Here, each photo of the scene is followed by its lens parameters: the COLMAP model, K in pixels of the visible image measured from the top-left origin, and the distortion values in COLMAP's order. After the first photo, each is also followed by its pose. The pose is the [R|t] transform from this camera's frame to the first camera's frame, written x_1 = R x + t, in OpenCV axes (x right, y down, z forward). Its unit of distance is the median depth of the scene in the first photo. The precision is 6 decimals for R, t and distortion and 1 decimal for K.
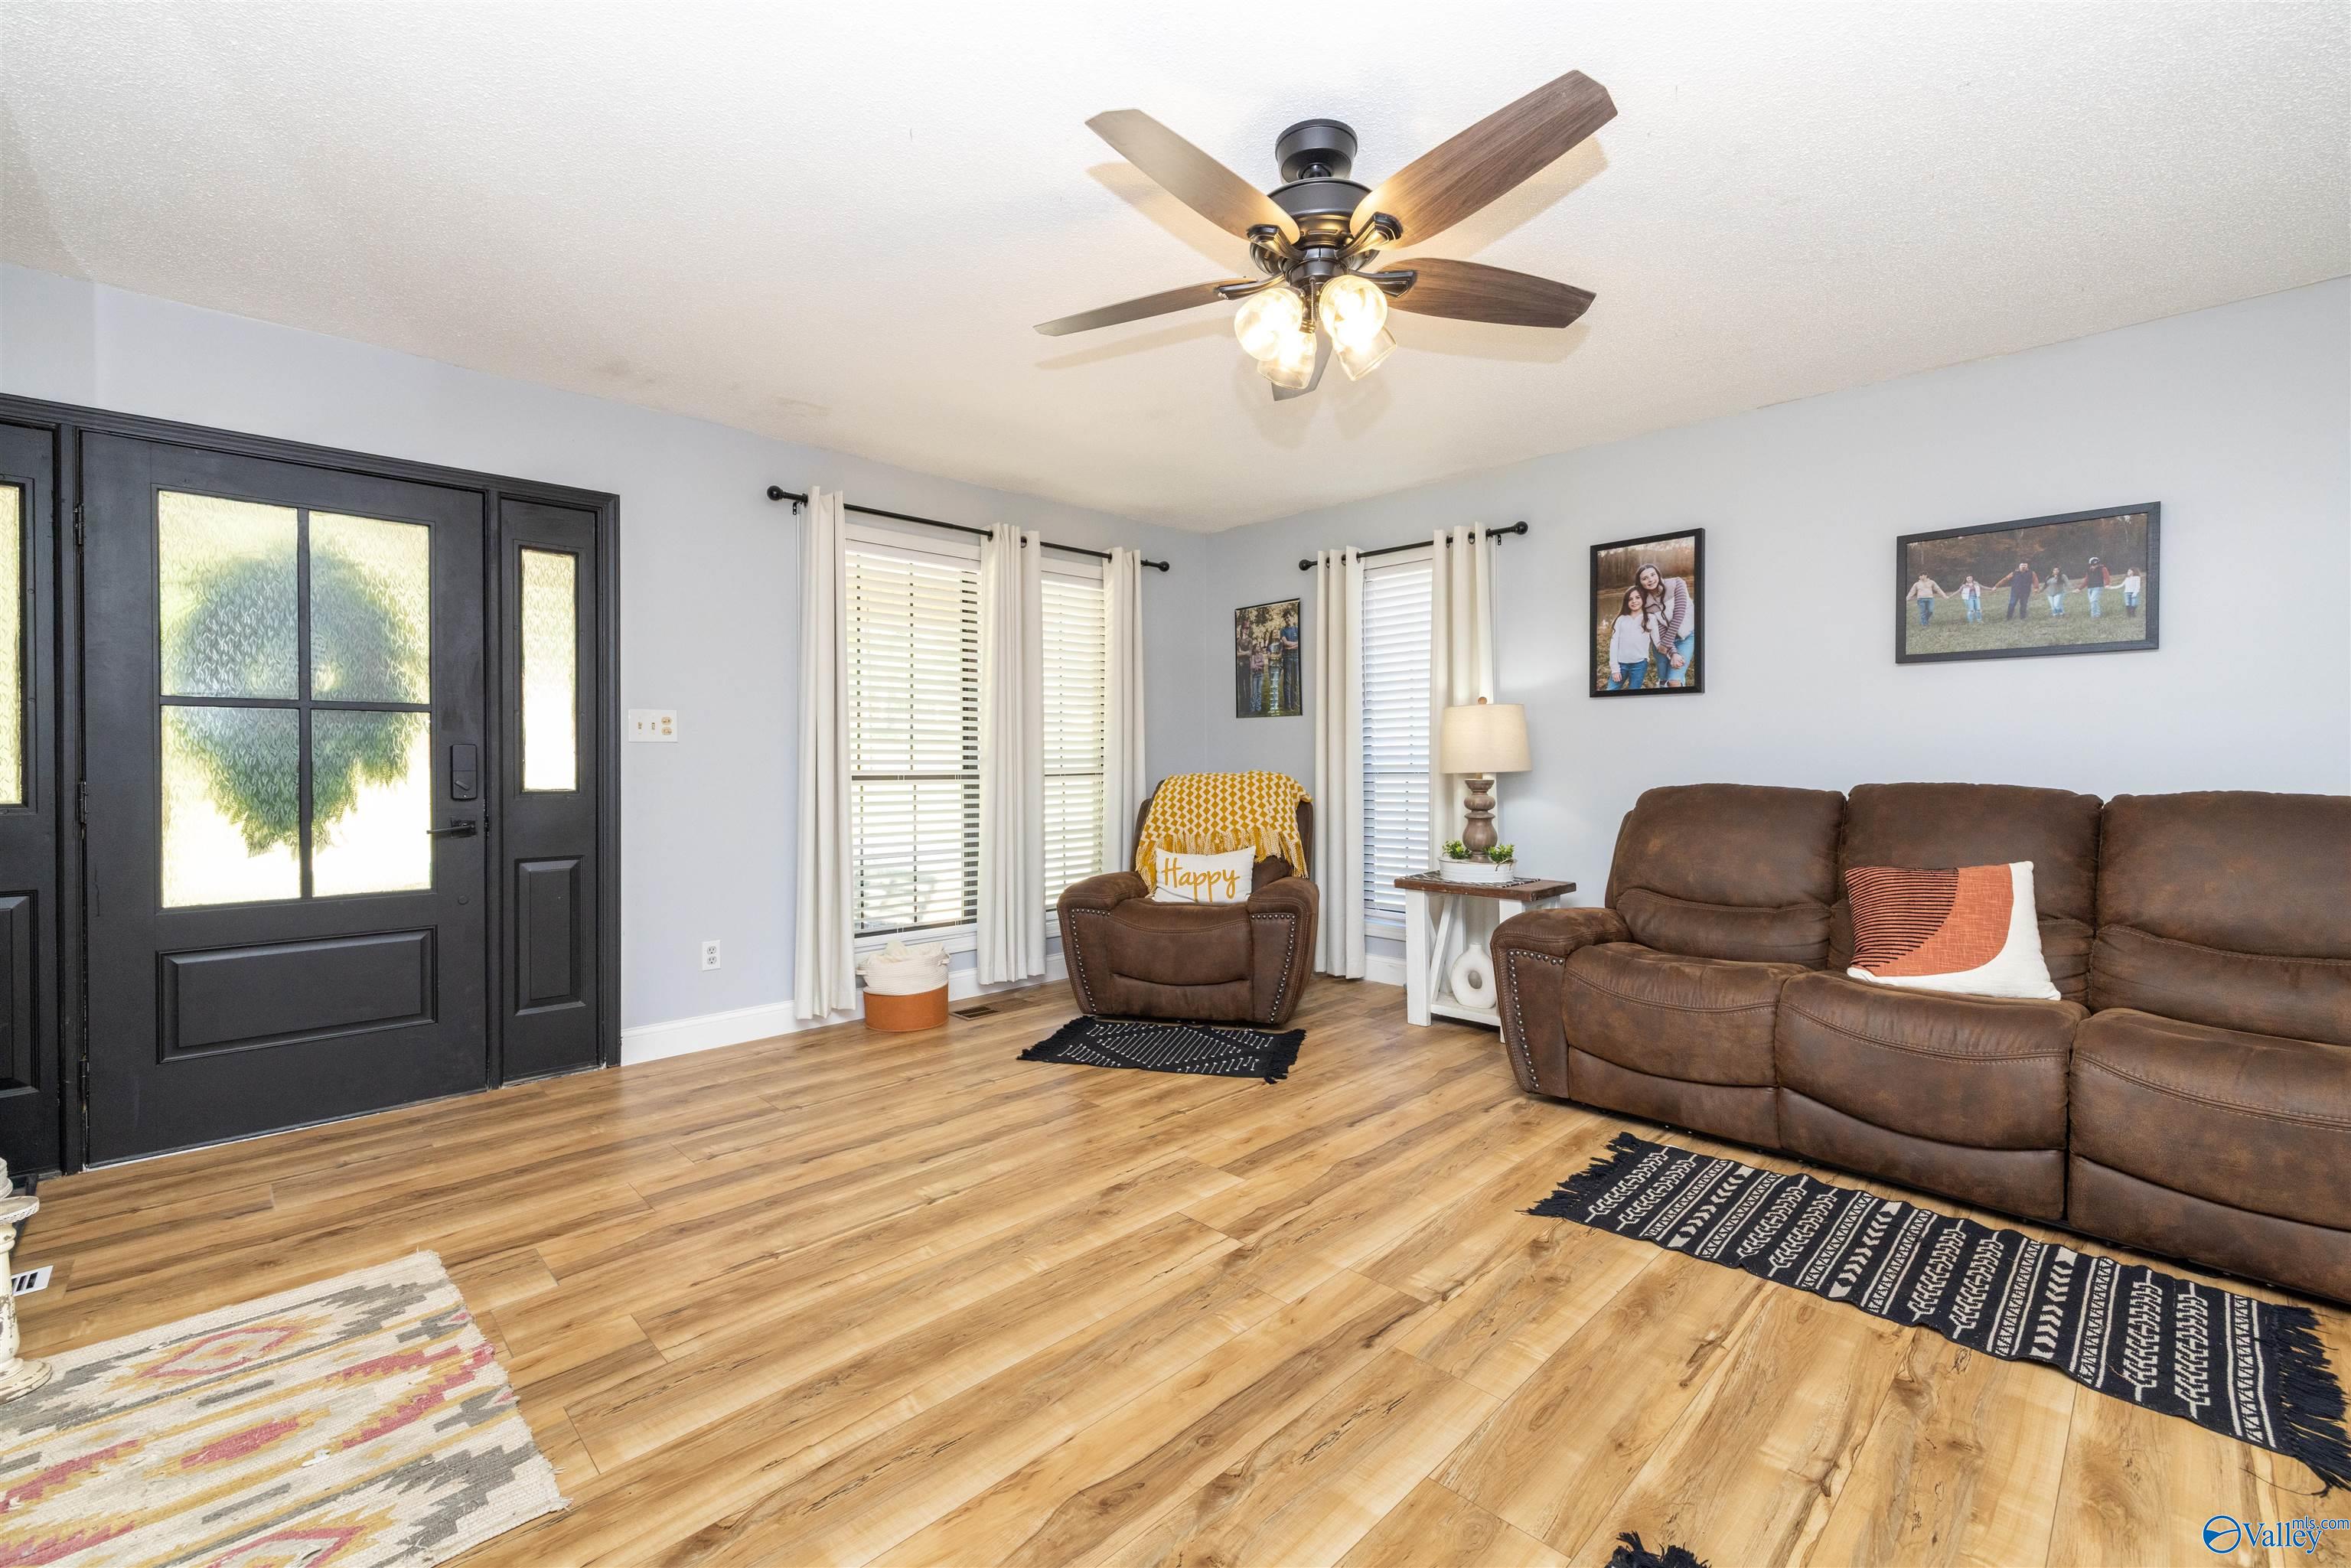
lens RADIAL K [[986.2, 0, 1174.6], [0, 986.2, 771.2], [0, 0, 1]] dist [0.001910, 0.000375]
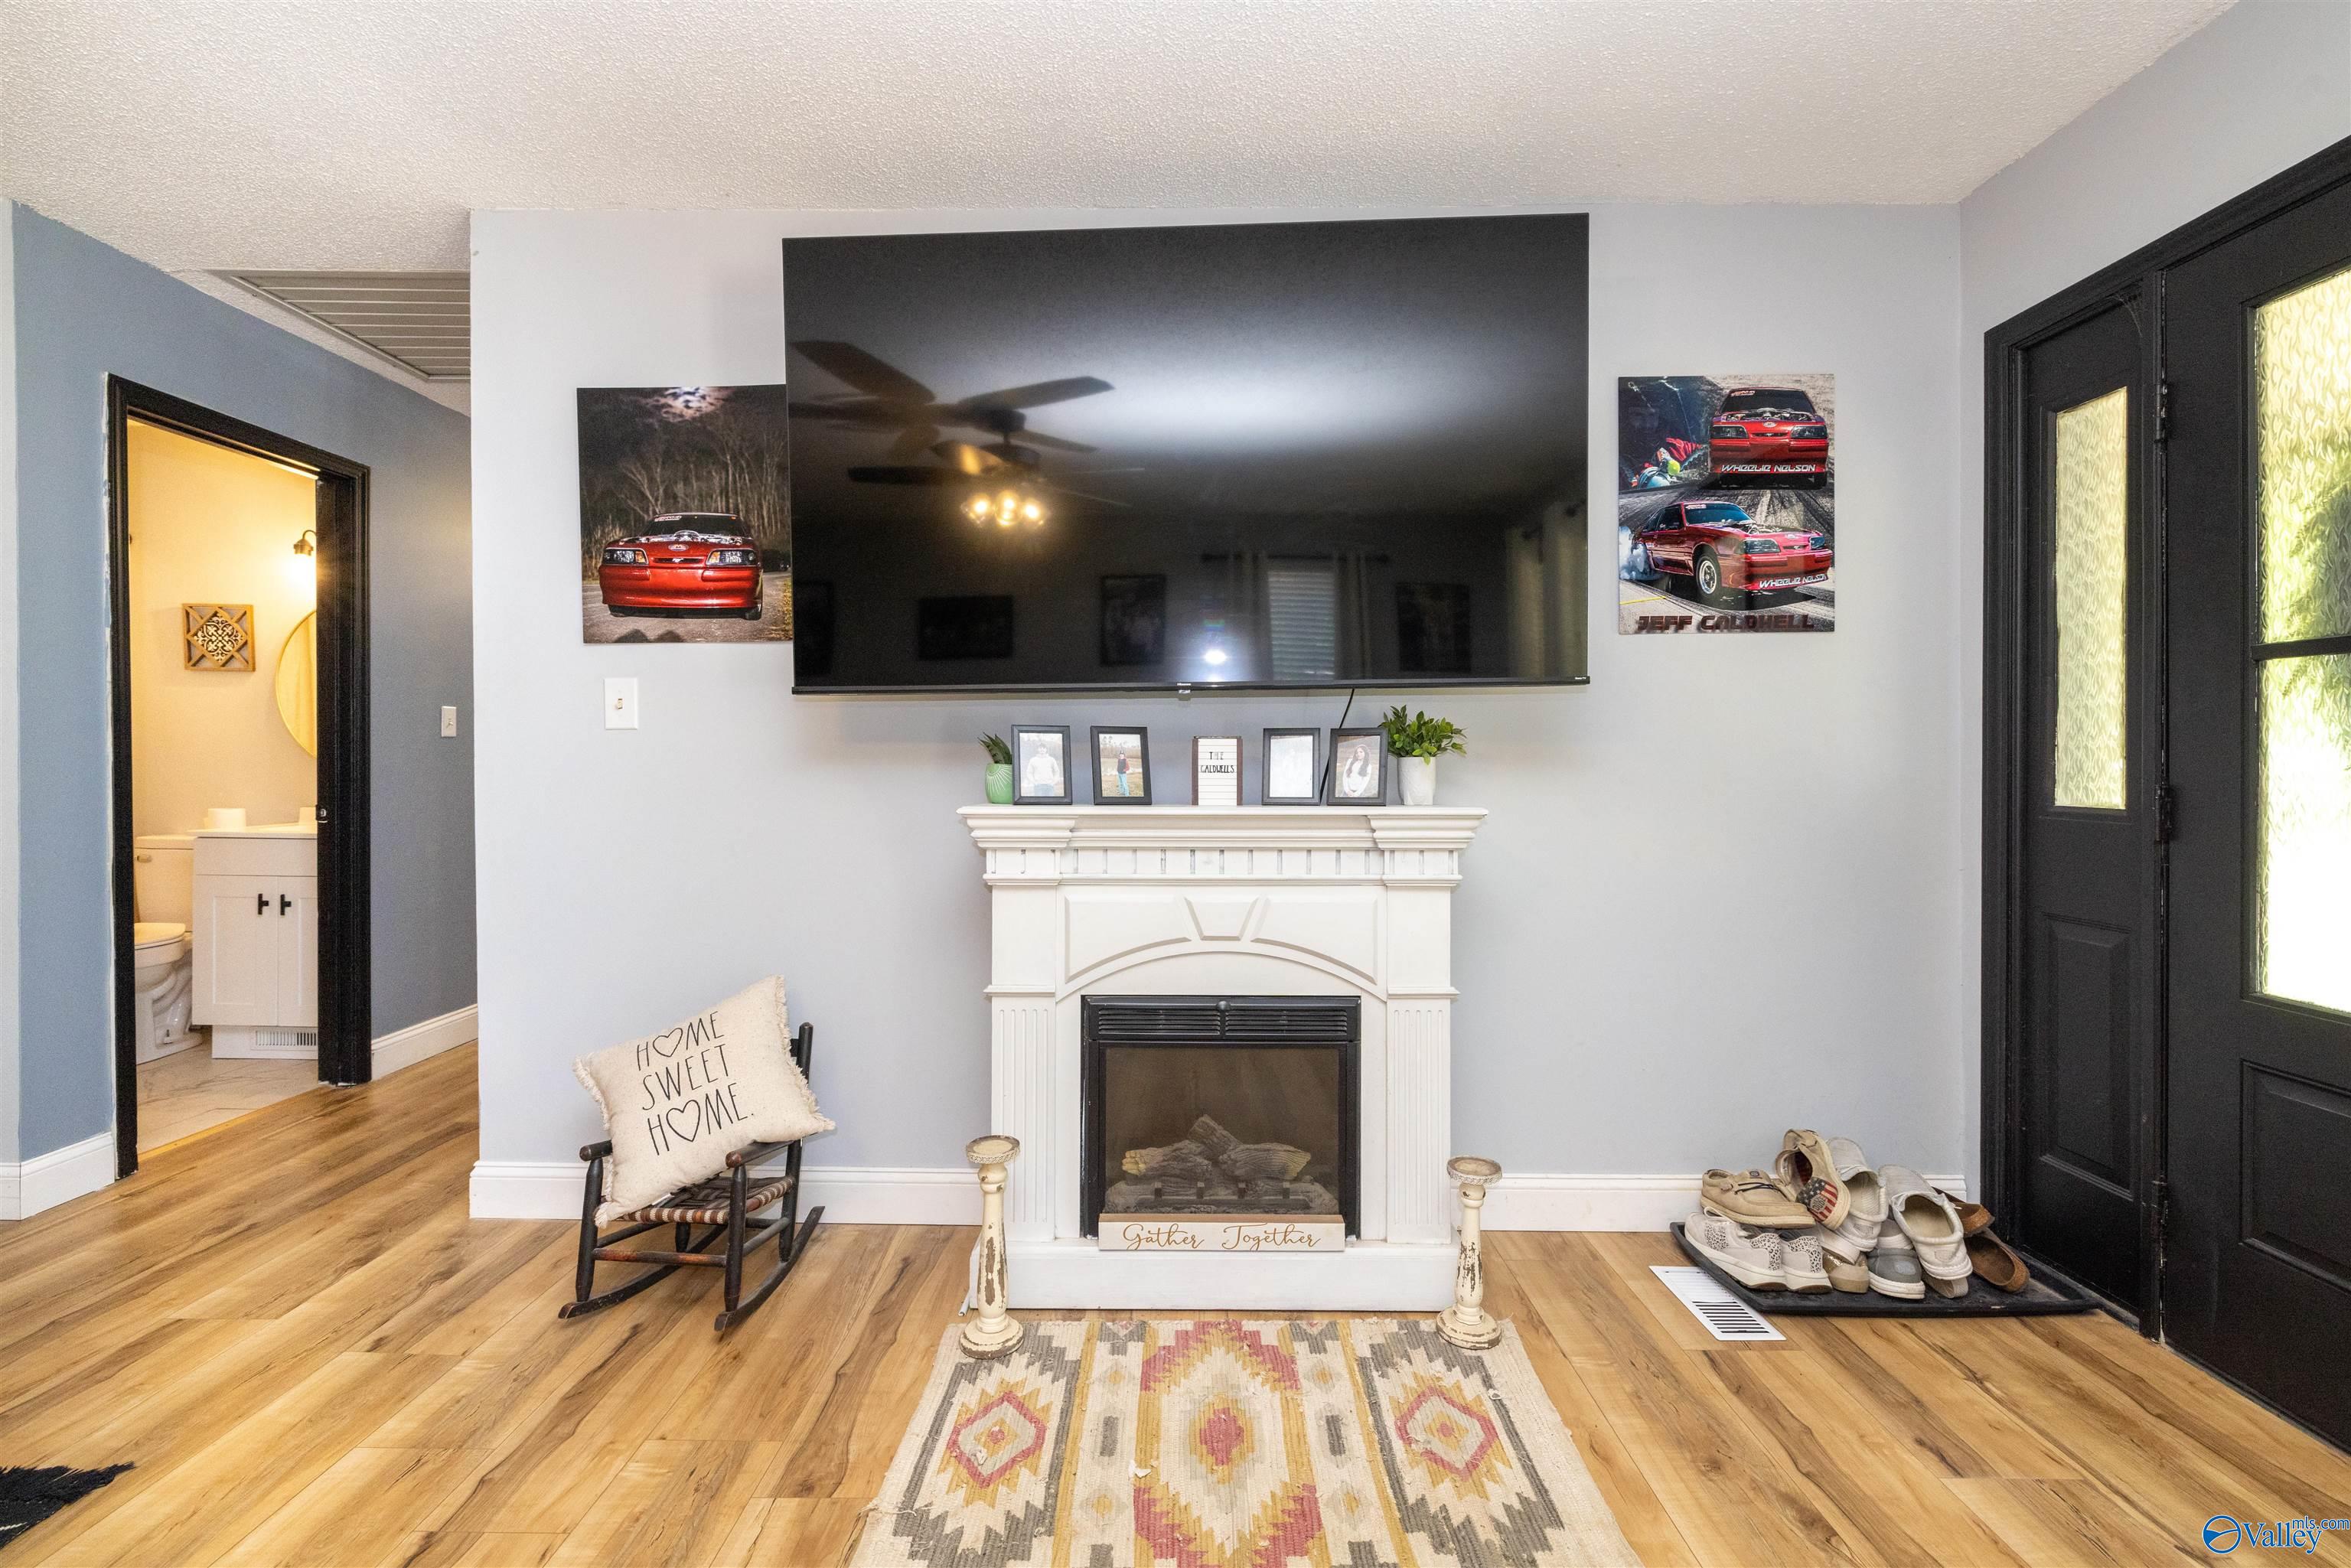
lens RADIAL K [[1003.2, 0, 1173.5], [0, 1003.2, 768.1], [0, 0, 1]] dist [0.000462, 0.000832]
pose [[-0.705686, 0.010305, -0.708450, -0.121876], [-0.004380, 0.999812, 0.018905, -0.010688], [0.708511, 0.016444, -0.705508, 1.054732]]
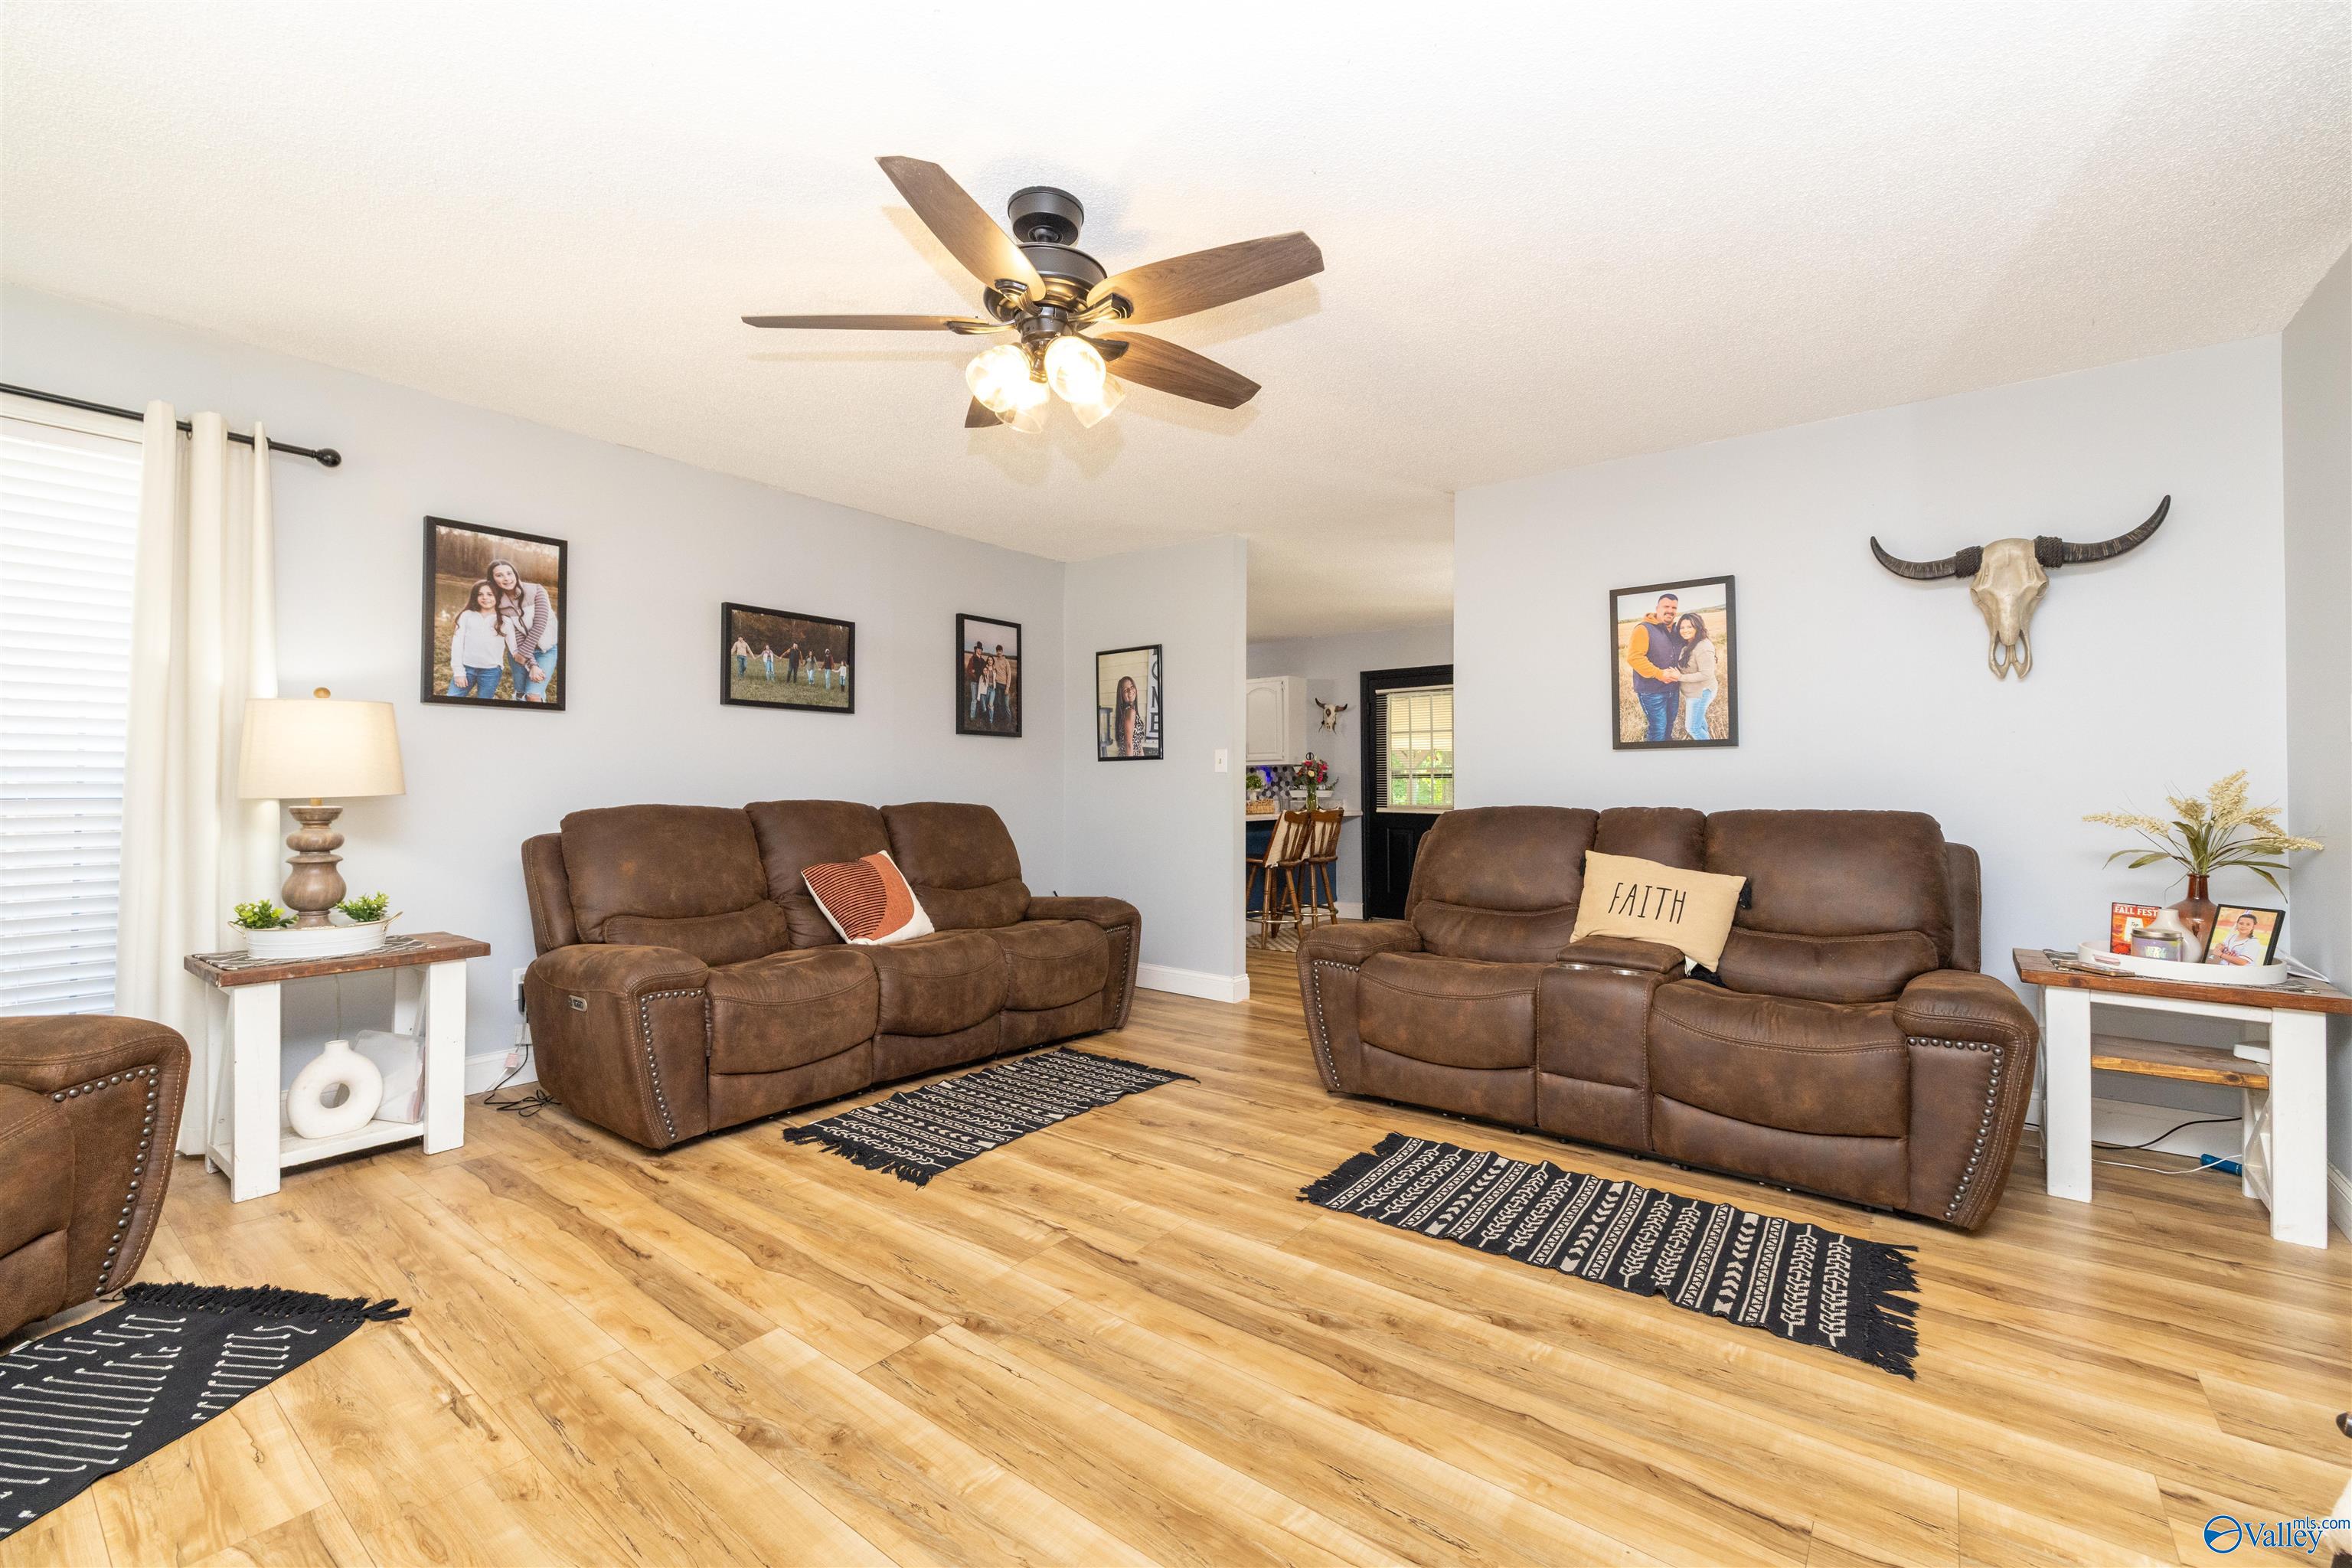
lens RADIAL K [[986.6, 0, 1175.1], [0, 986.6, 771.2], [0, 0, 1]] dist [0.001910, 0.000375]
pose [[-0.139747, 0.016773, 0.990045, -0.750558], [0.003987, 0.999858, -0.016377, -0.004238], [-0.990179, 0.001658, -0.139794, 0.815634]]
